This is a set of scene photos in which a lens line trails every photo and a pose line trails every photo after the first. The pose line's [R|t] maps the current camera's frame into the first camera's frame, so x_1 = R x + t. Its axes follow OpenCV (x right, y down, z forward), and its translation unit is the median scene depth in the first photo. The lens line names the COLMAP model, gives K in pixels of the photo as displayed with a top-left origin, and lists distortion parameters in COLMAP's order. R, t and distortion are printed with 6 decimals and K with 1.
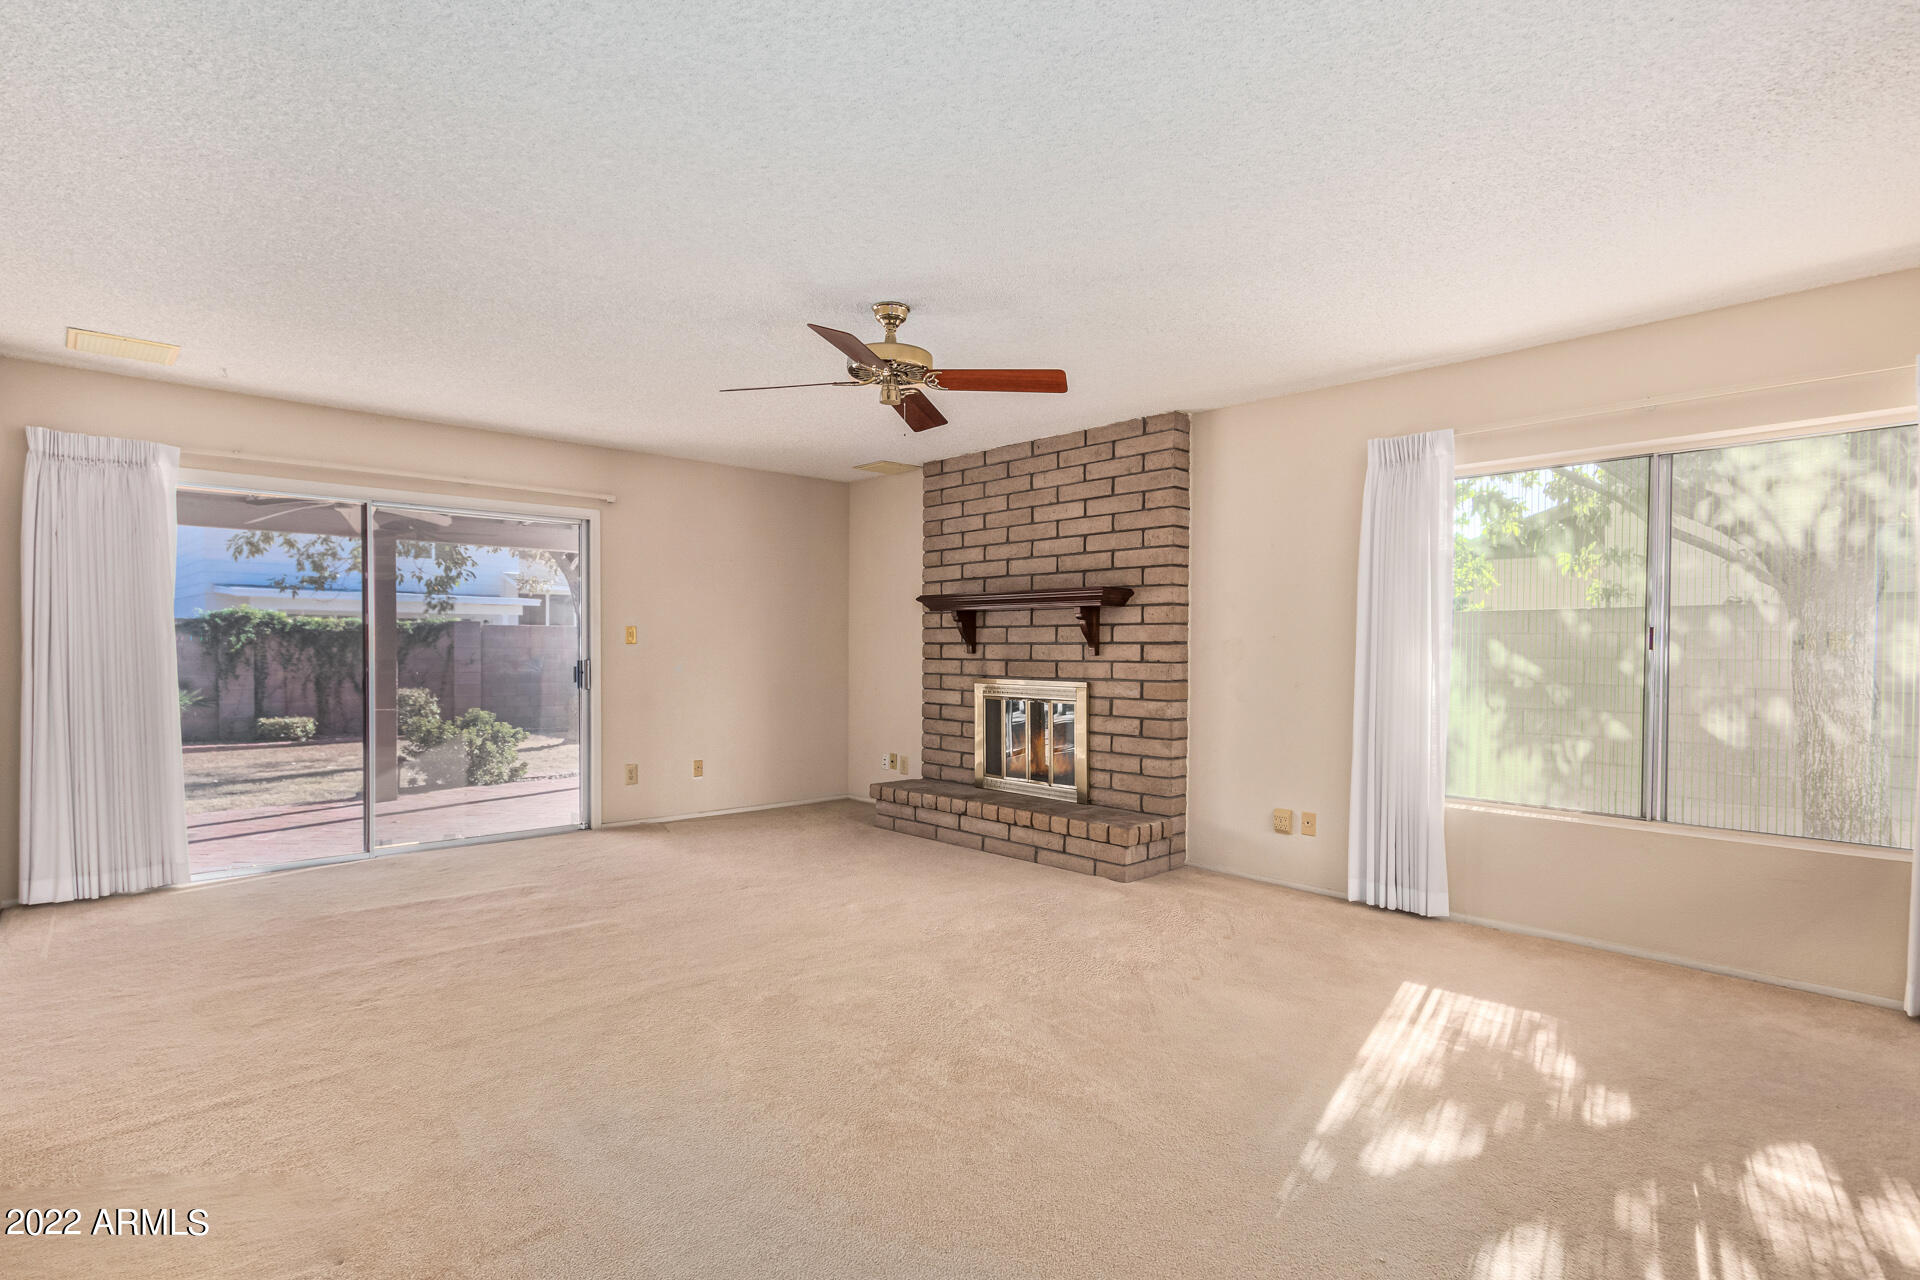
lens RADIAL K [[942.8, 0, 973.4], [0, 942.8, 670.3], [0, 0, 1]] dist [0.009629, 0.000168]
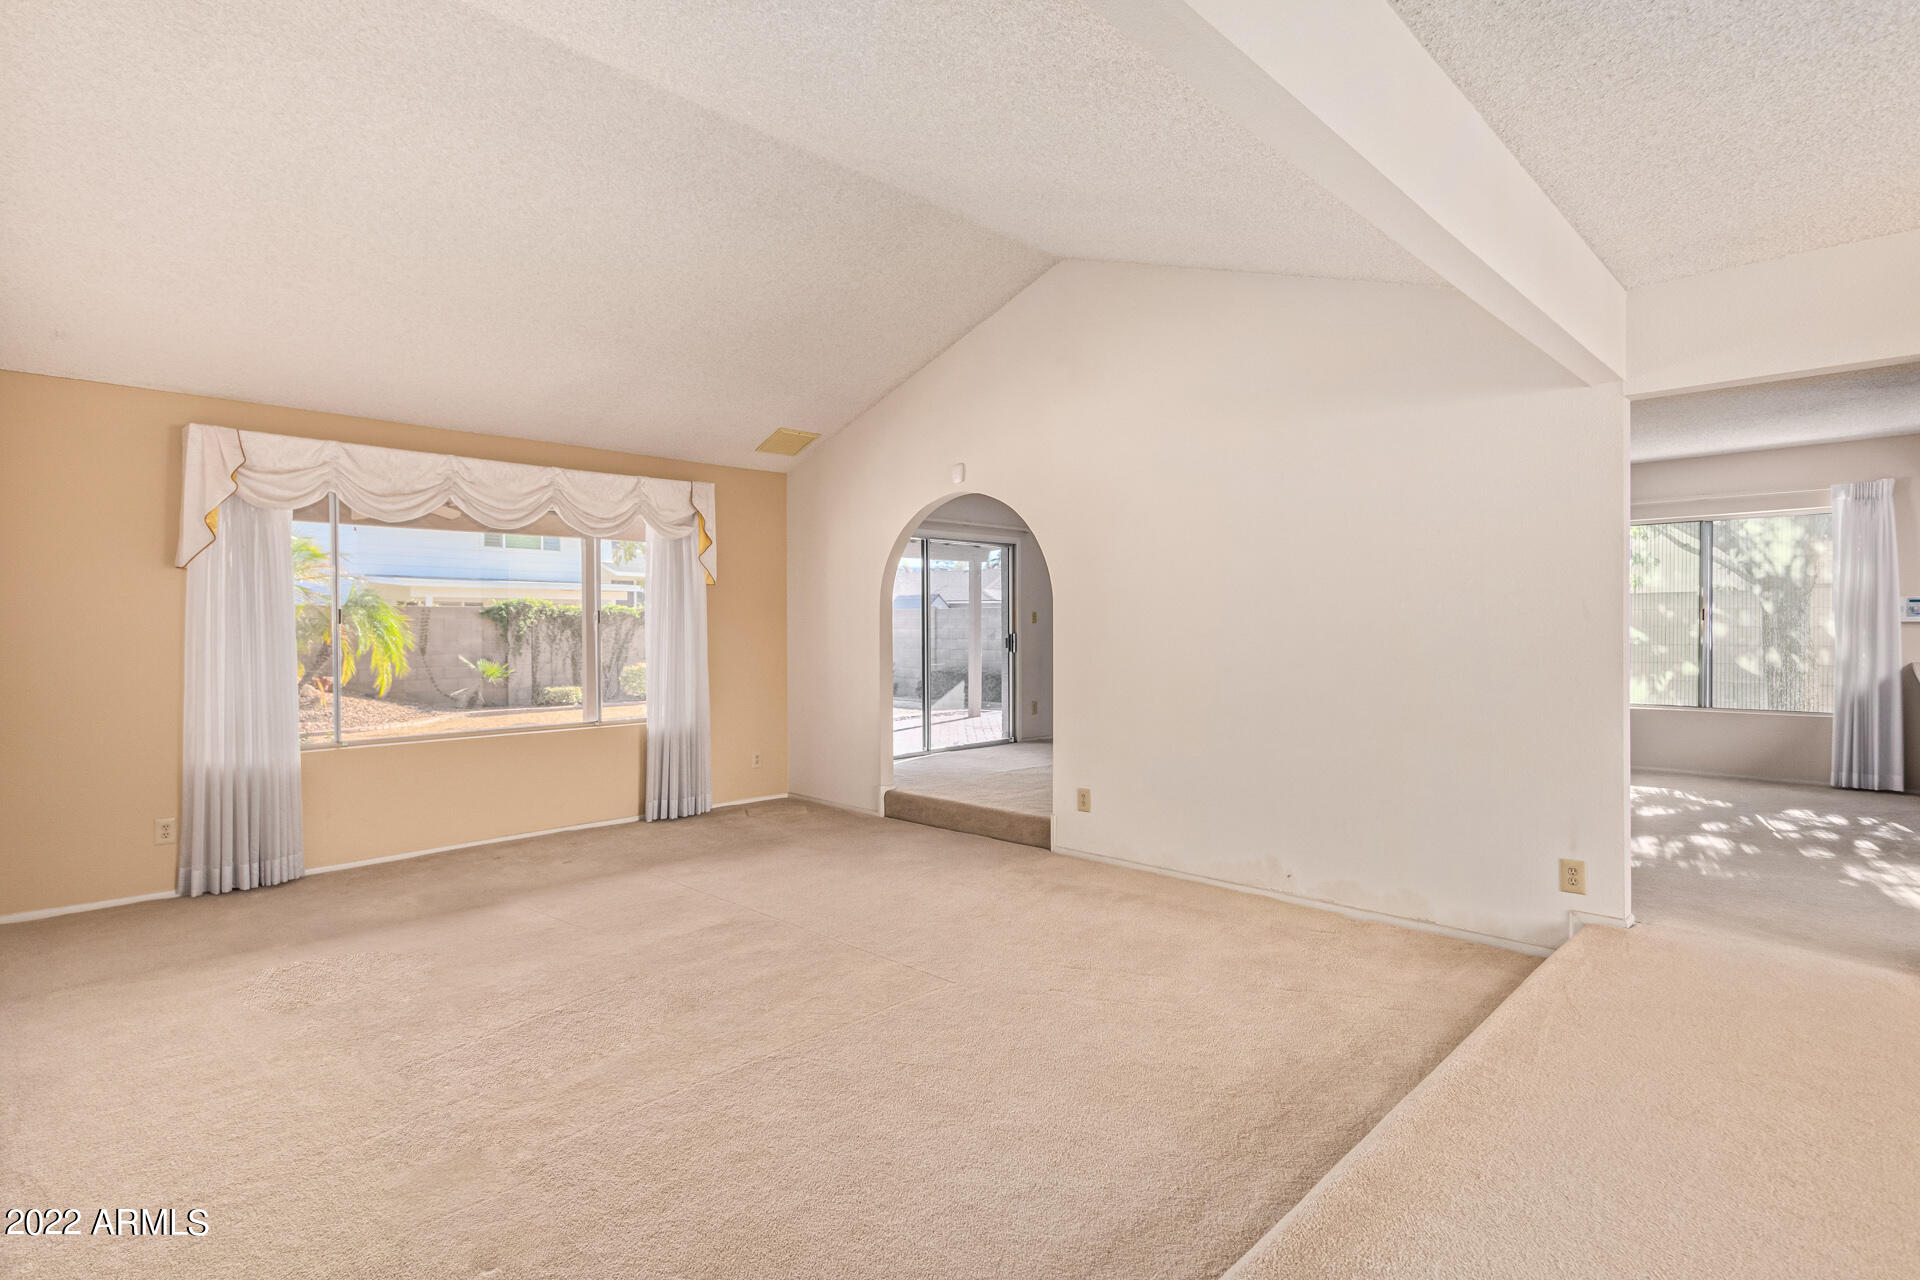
lens RADIAL K [[942.8, 0, 946.8], [0, 942.8, 636.5], [0, 0, 1]] dist [0.009629, 0.000168]
pose [[0.999106, -0.010526, 0.040944, -0.681631], [0.010899, 0.999901, -0.008899, 0.002112], [-0.040847, 0.009337, 0.999122, -0.651961]]
